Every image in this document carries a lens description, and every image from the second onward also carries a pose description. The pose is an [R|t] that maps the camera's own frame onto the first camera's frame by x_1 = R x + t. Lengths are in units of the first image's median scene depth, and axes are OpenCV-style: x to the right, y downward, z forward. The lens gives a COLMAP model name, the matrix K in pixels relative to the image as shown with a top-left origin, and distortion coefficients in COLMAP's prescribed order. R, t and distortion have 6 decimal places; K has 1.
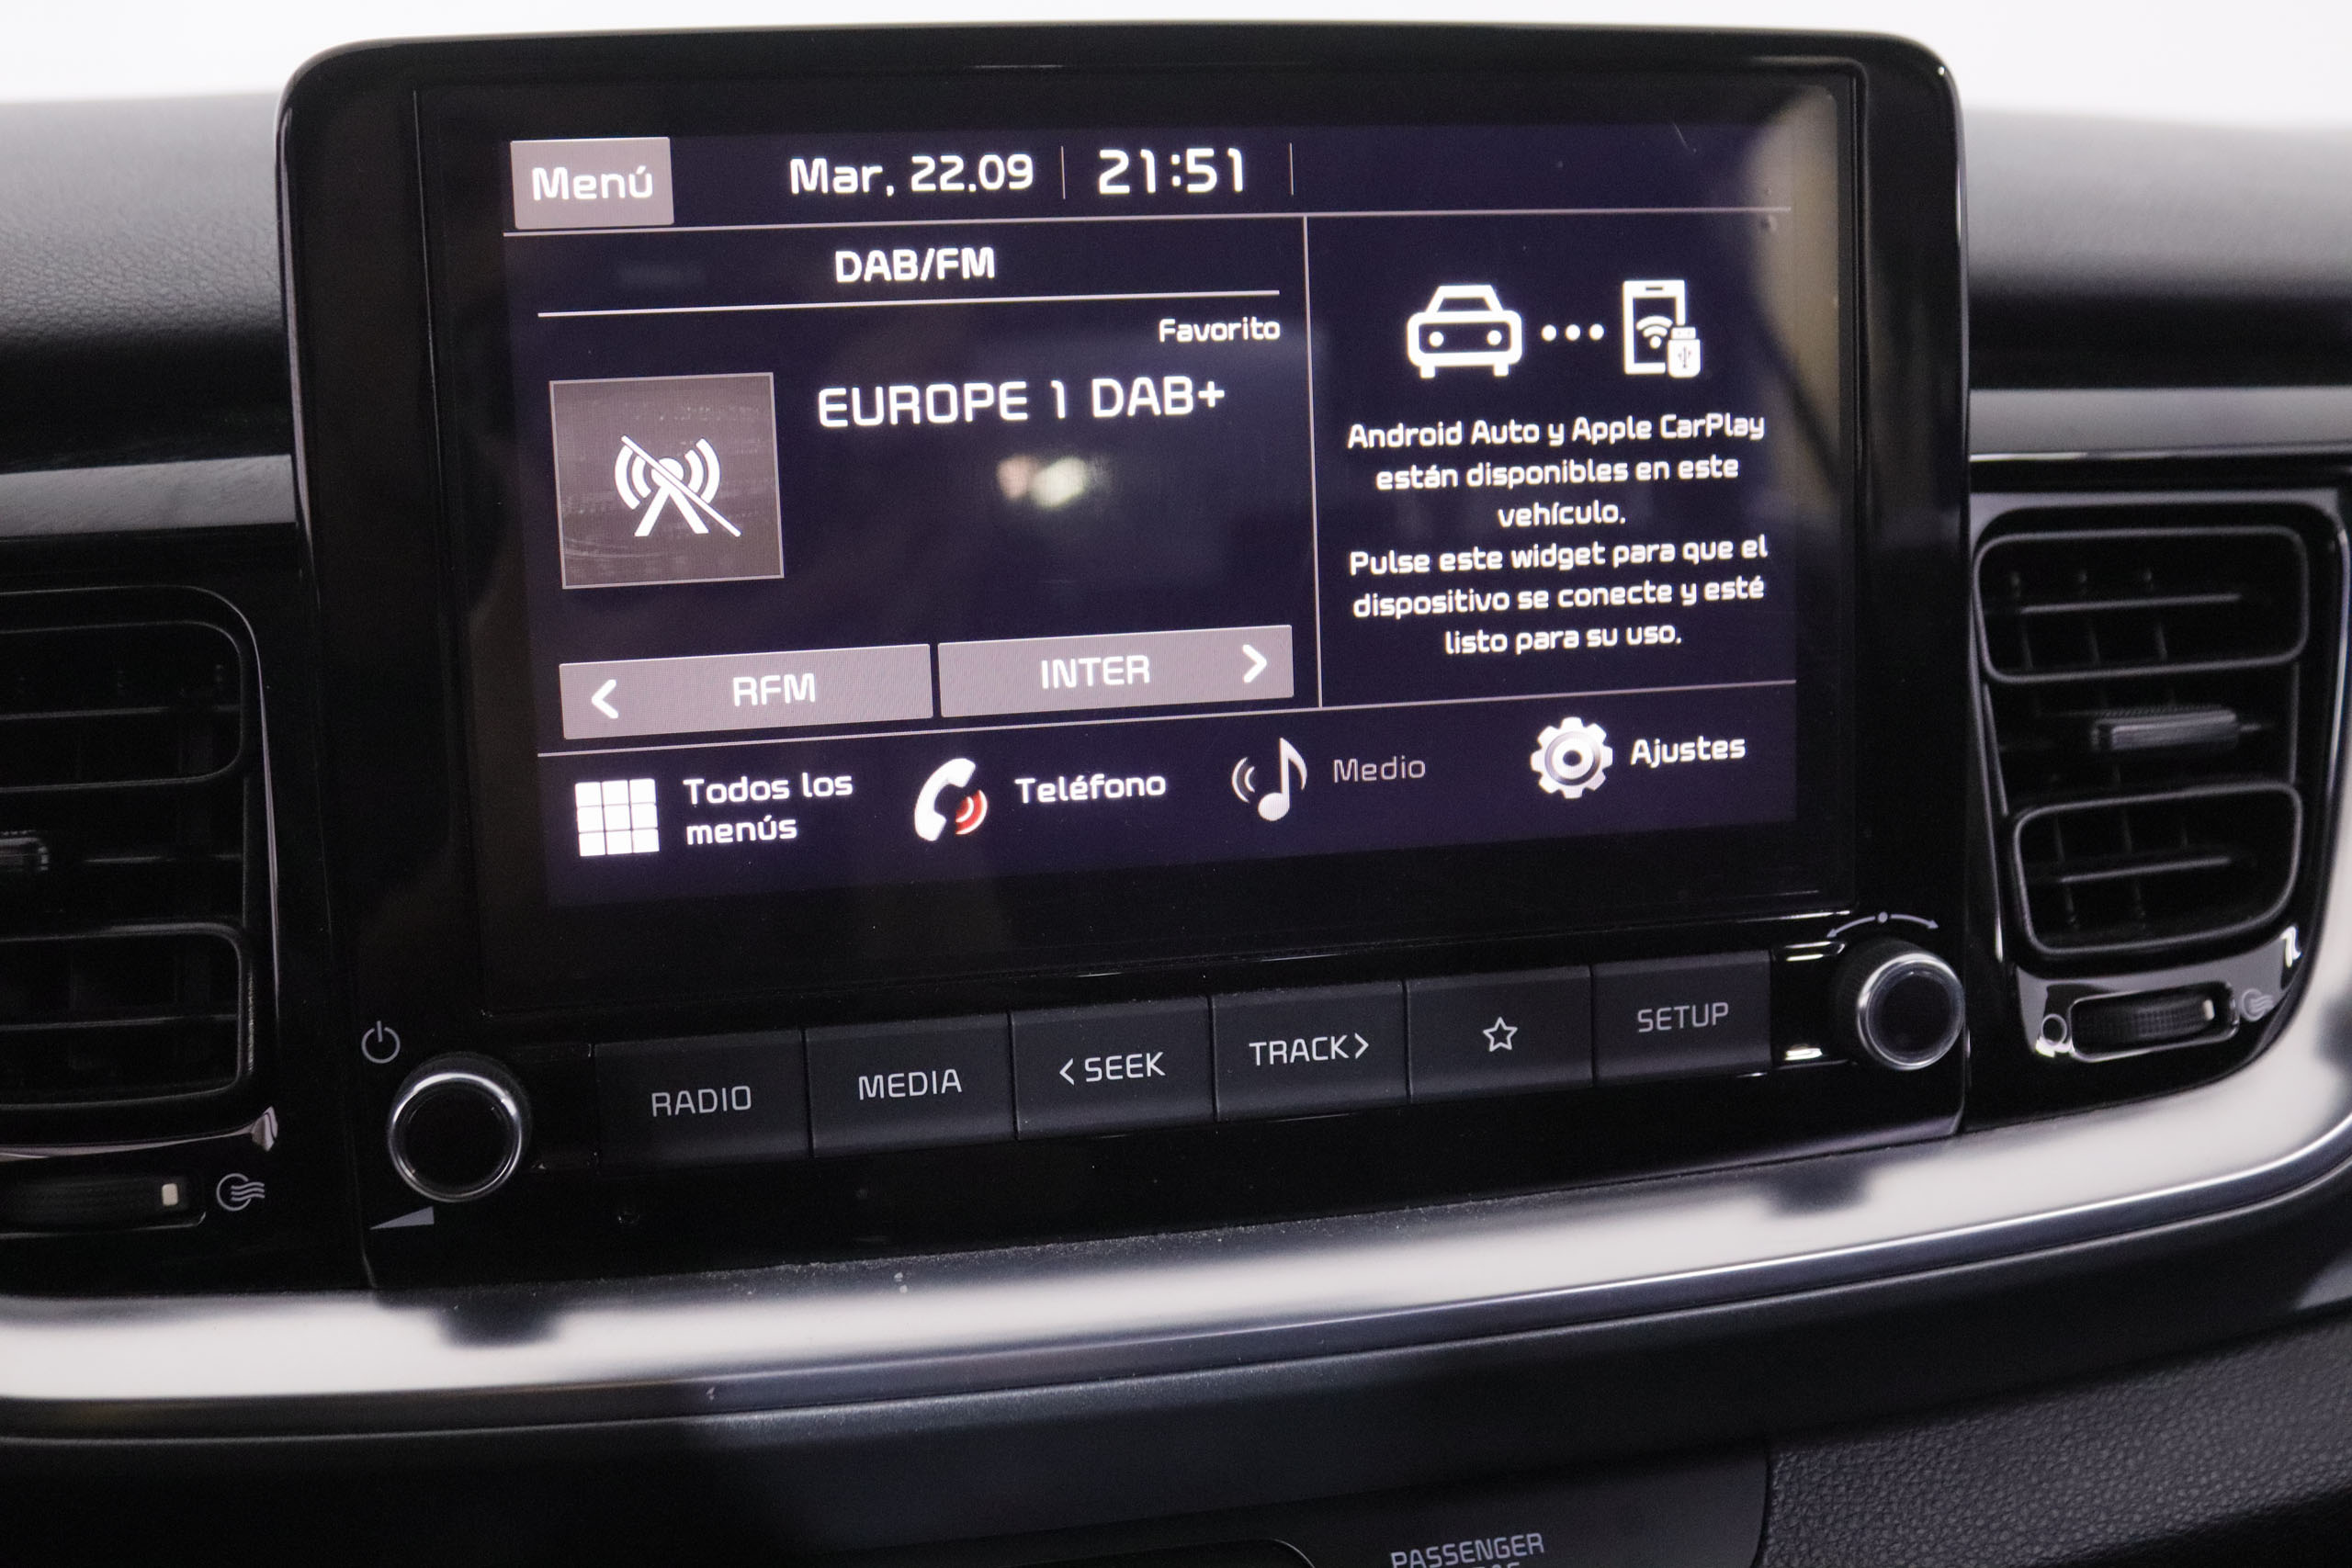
lens RADIAL K [[2475.6, 0, 1176.0], [0, 2475.6, 784.0], [0, 0, 1]] dist [-0.124609, 0.013130]
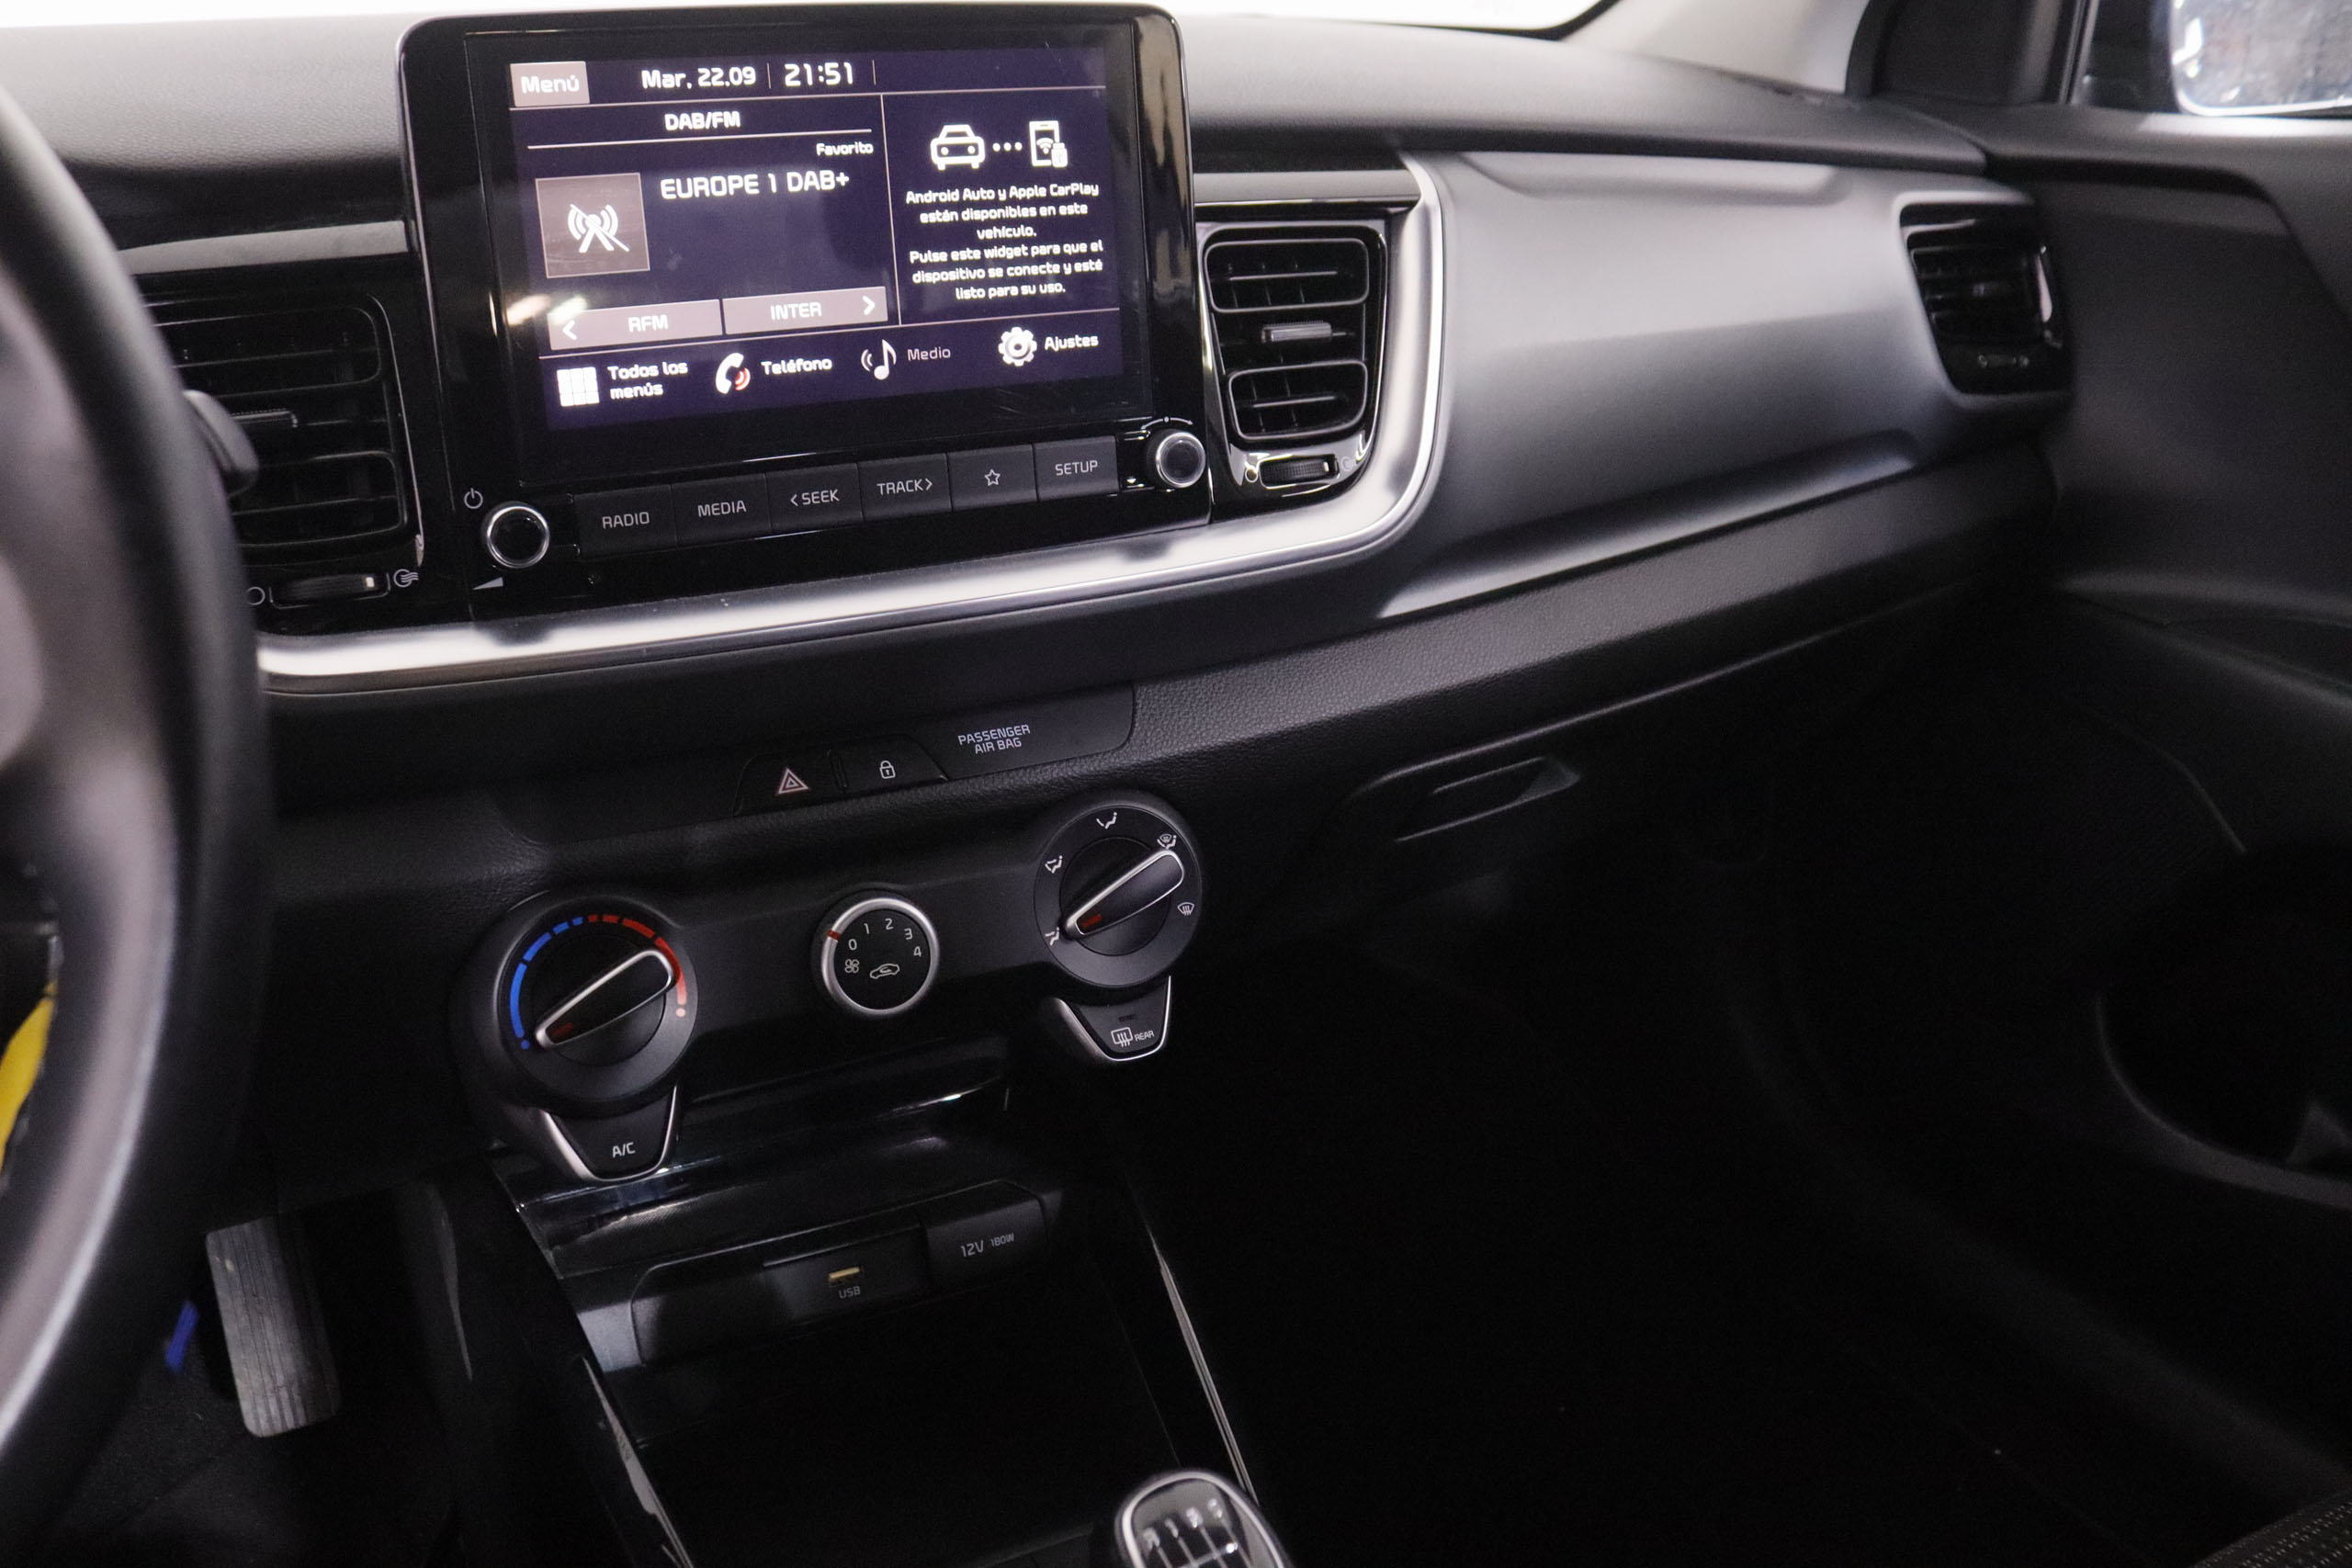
lens RADIAL K [[1900.8, 0, 1176.0], [0, 1900.8, 784.0], [0, 0, 1]] dist [-0.179963, 0.147705]
pose [[0.970039, -0.083943, 0.227985, -0.114549], [0.053991, 0.989430, 0.134582, 0.157534], [-0.236873, -0.118241, 0.964319, -0.676720]]
